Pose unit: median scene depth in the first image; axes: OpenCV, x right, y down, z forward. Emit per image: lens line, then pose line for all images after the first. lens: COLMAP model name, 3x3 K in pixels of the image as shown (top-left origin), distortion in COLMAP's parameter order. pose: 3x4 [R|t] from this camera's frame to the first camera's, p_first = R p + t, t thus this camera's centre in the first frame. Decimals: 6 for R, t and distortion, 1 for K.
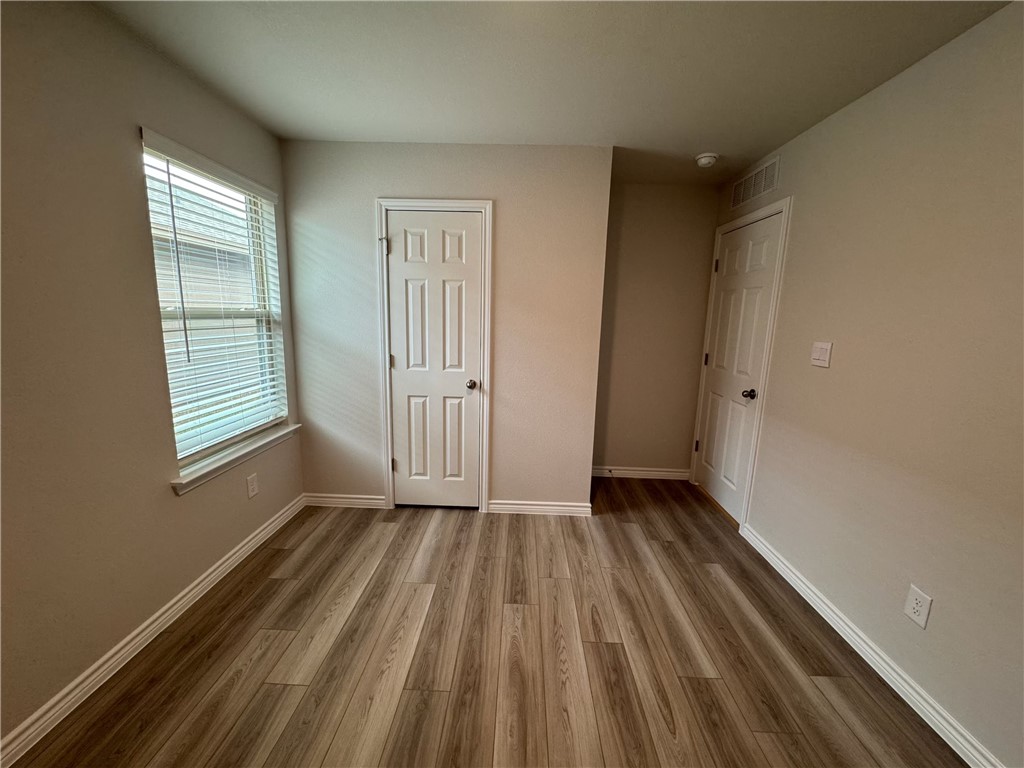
lens RADIAL K [[408.1, 0, 512.0], [0, 408.1, 384.0], [0, 0, 1]] dist [-0.000289, -0.000191]
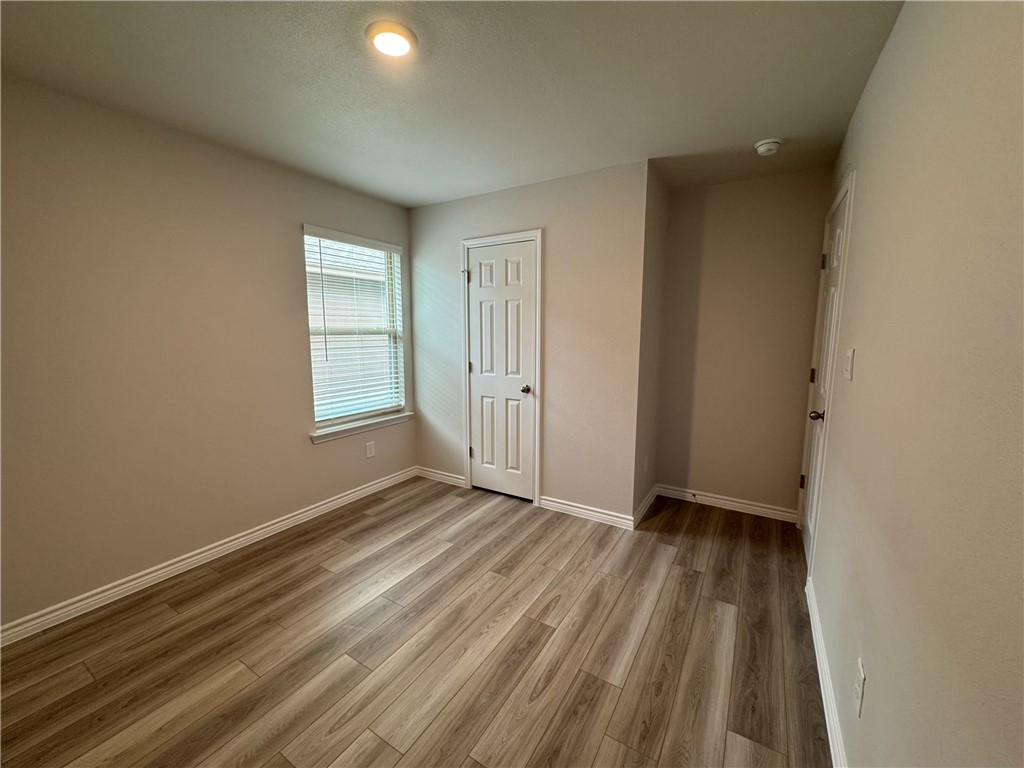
lens RADIAL K [[408.1, 0, 512.0], [0, 408.1, 384.0], [0, 0, 1]] dist [-0.000289, -0.000191]
pose [[0.864814, 0.040477, -0.500459, 0.460703], [-0.065273, 0.997350, -0.032130, 0.027908], [0.497832, 0.060453, 0.865164, -0.010827]]
